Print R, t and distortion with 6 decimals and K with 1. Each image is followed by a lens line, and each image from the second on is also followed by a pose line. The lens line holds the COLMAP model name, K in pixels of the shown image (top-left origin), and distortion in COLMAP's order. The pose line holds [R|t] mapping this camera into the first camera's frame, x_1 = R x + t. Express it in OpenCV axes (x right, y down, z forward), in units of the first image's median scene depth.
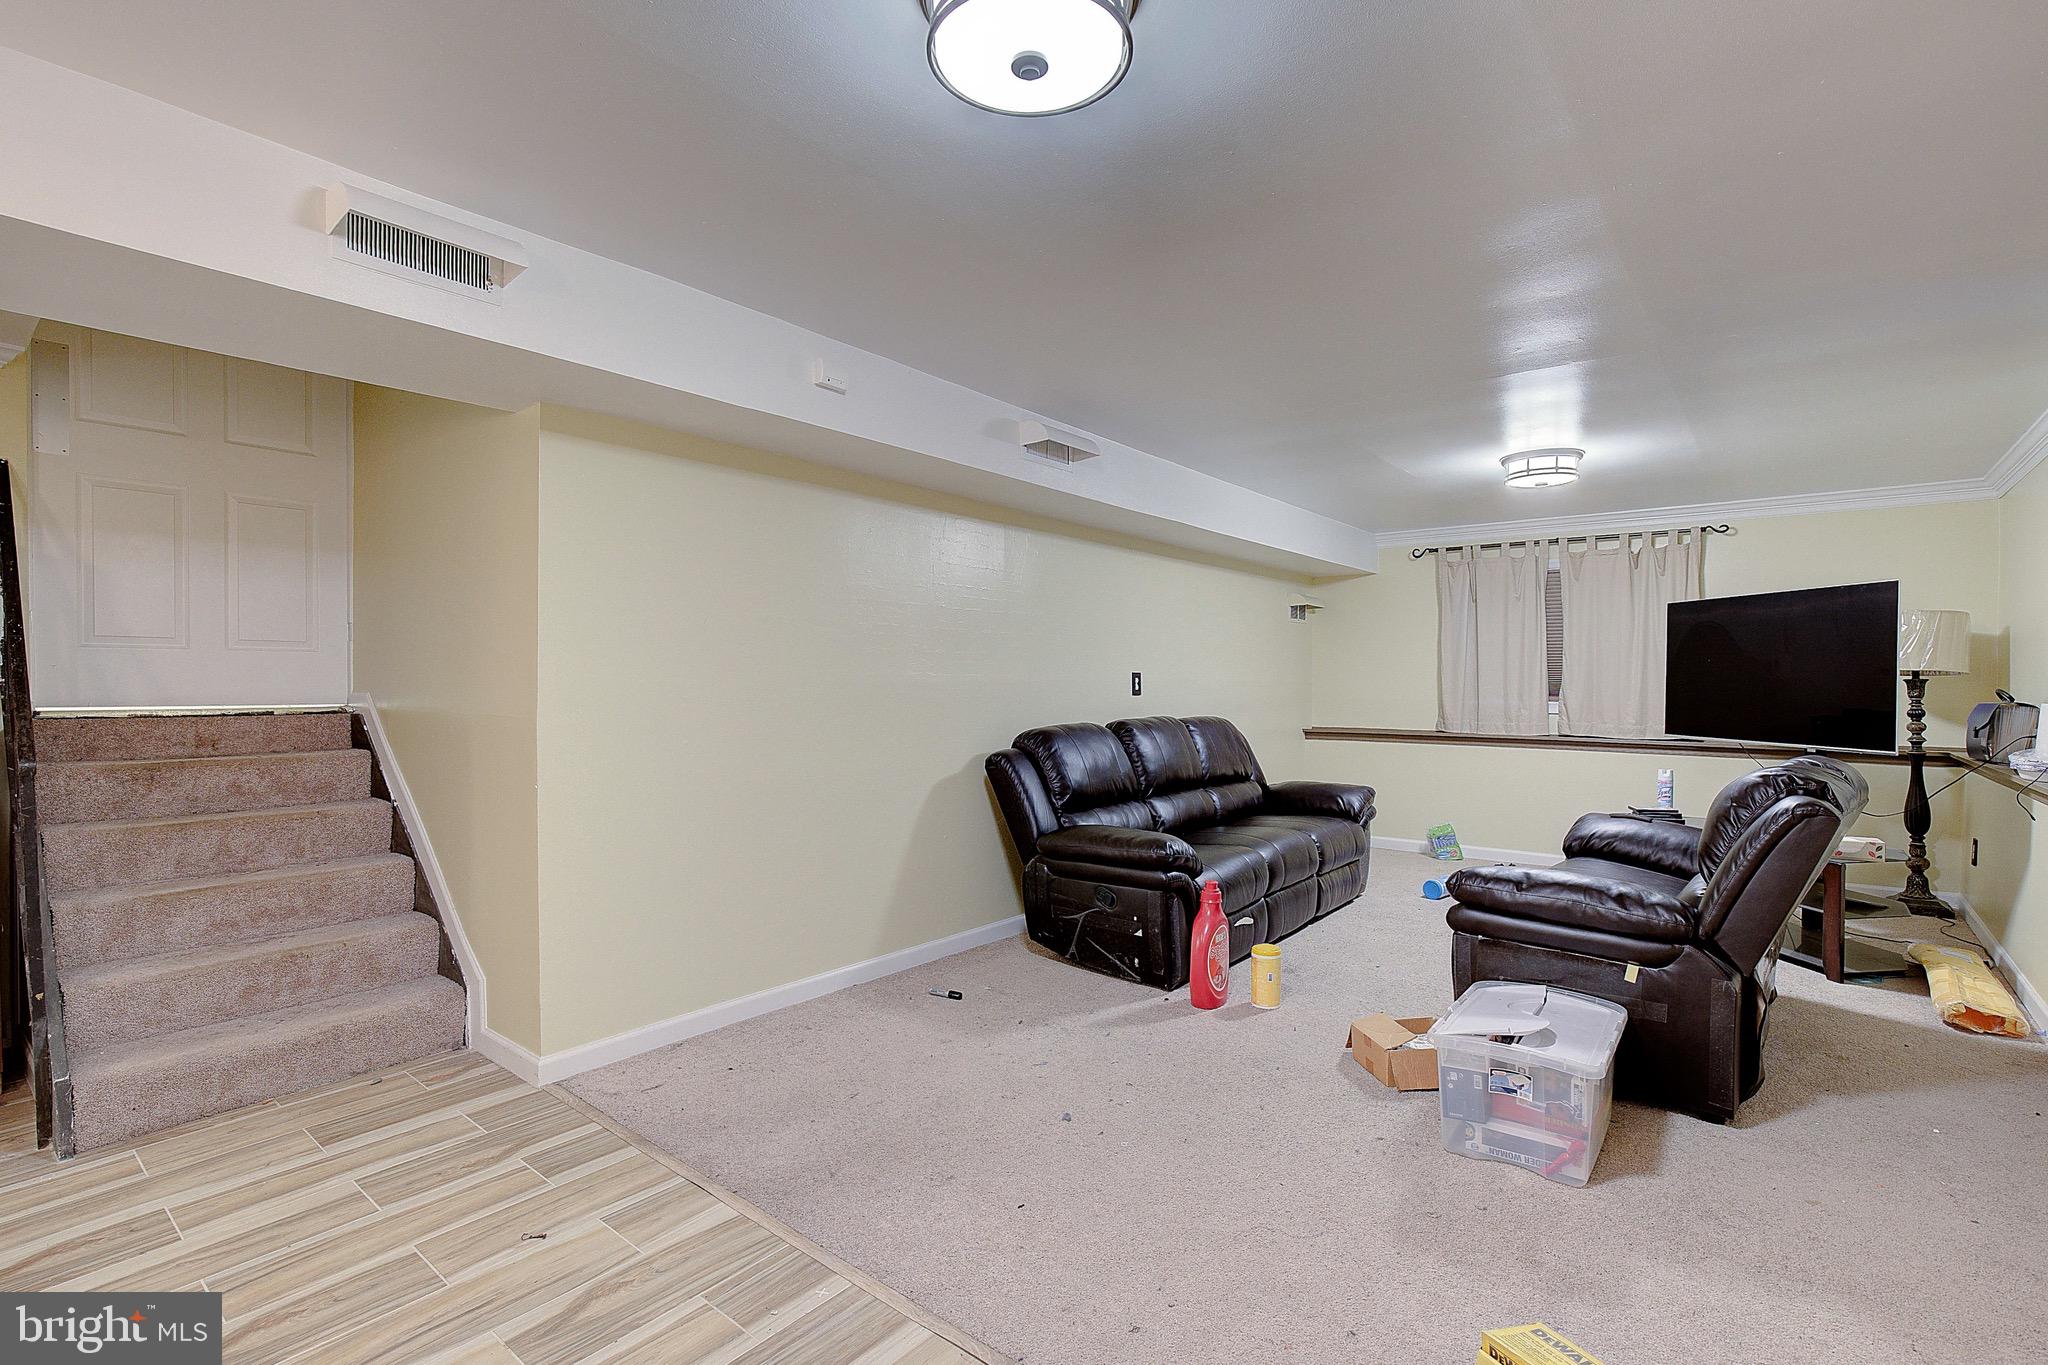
lens RADIAL K [[939.8, 0, 1037.6], [0, 939.8, 686.0], [0, 0, 1]] dist [-0.028080, 0.000830]
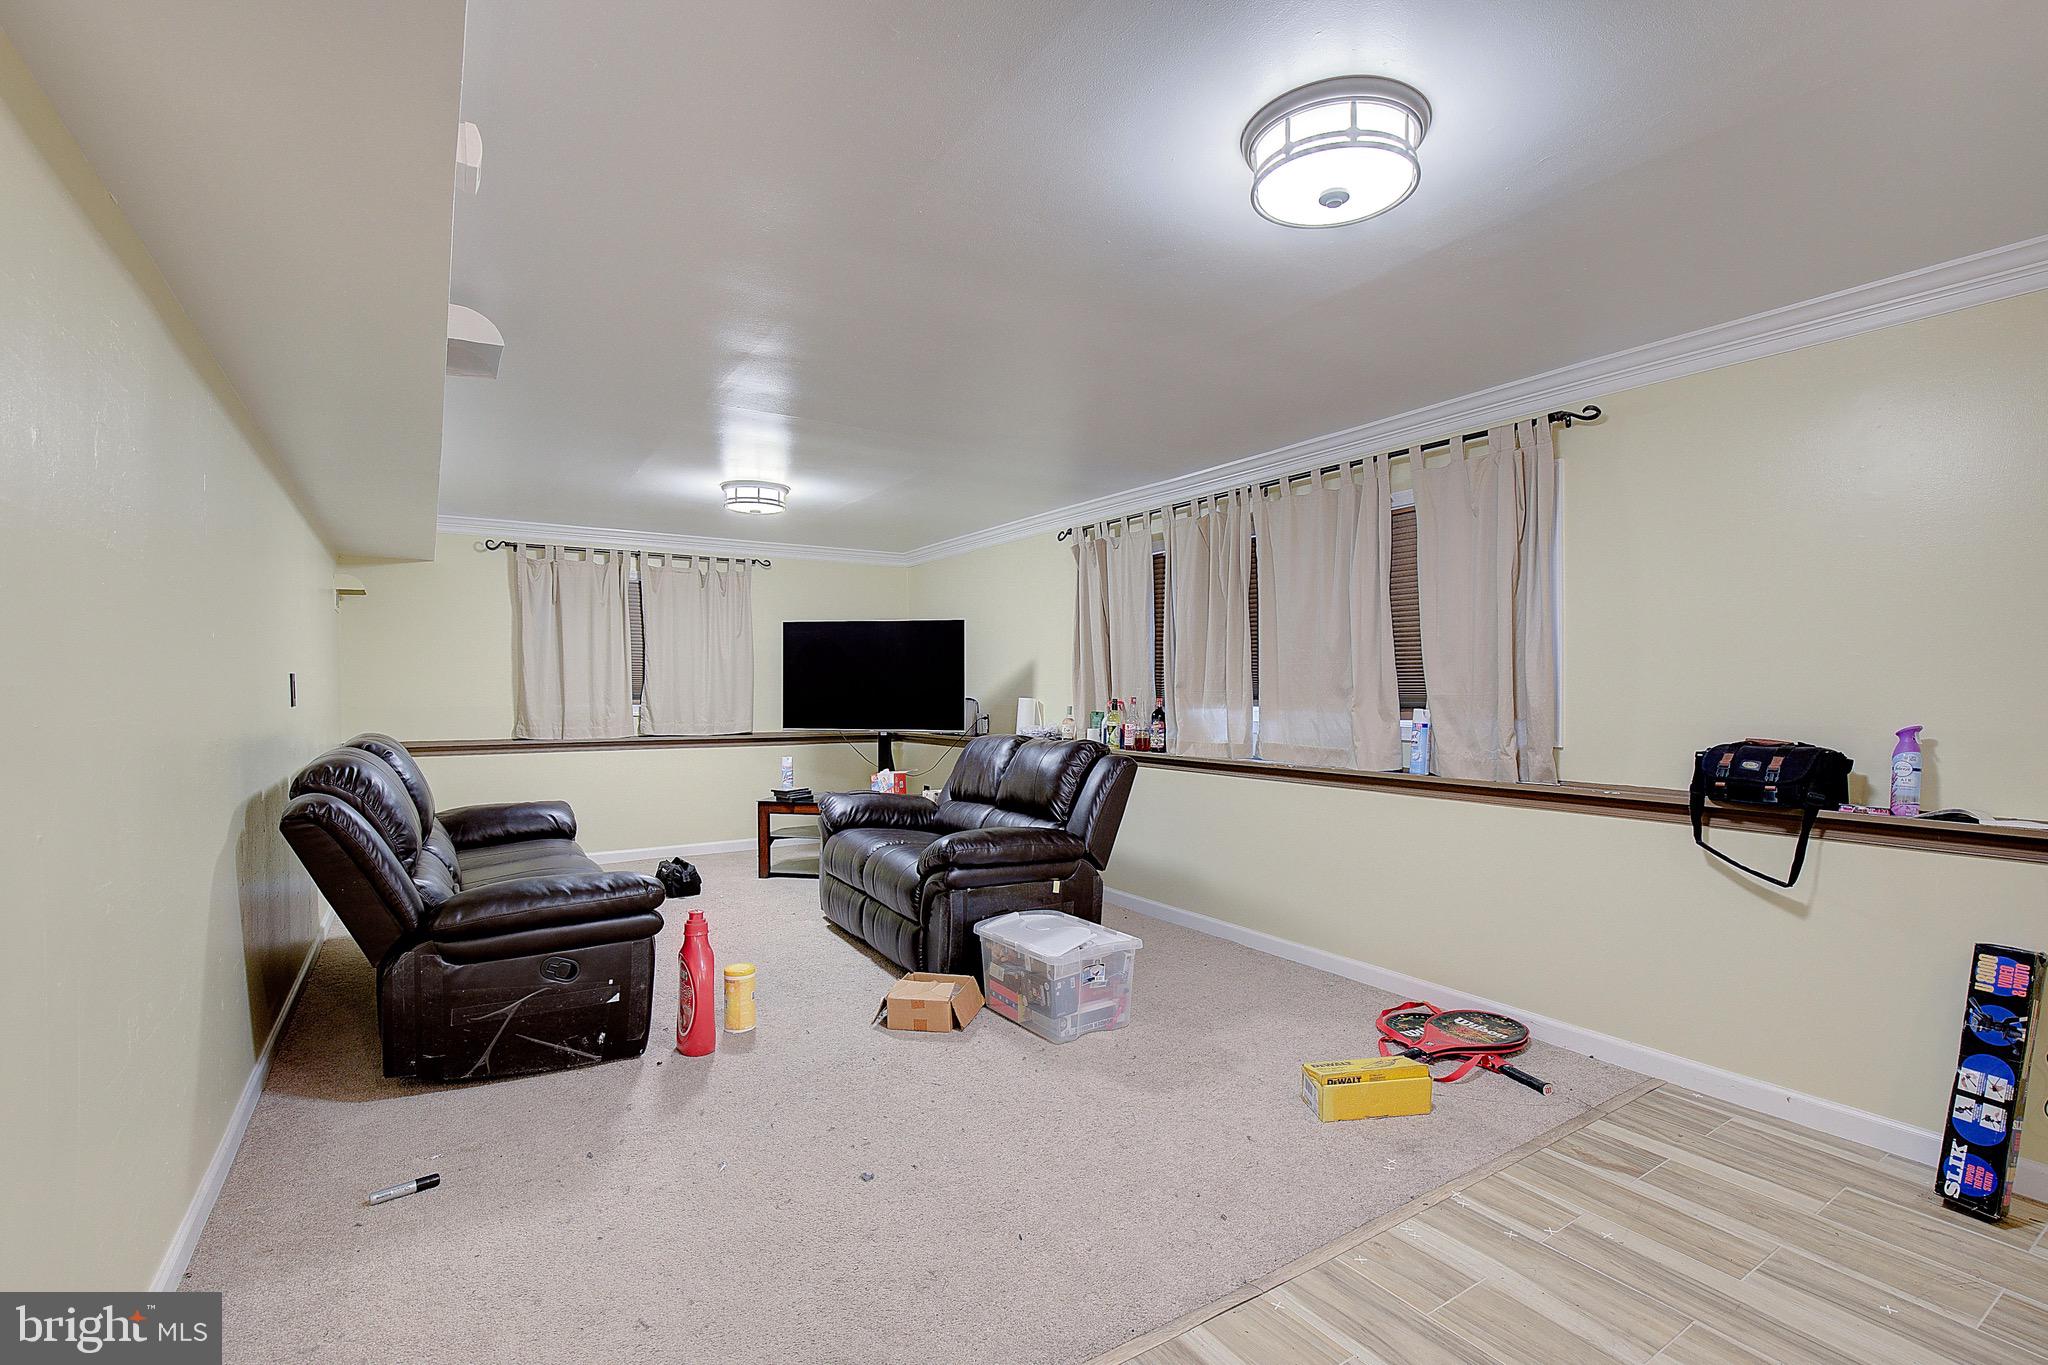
lens RADIAL K [[939.8, 0, 1037.6], [0, 939.8, 686.0], [0, 0, 1]] dist [-0.028080, 0.000830]
pose [[0.315472, -0.003299, 0.948929, -0.418045], [0.007483, 0.999972, 0.000988, -0.002829], [-0.948906, 0.006789, 0.315487, 0.310462]]
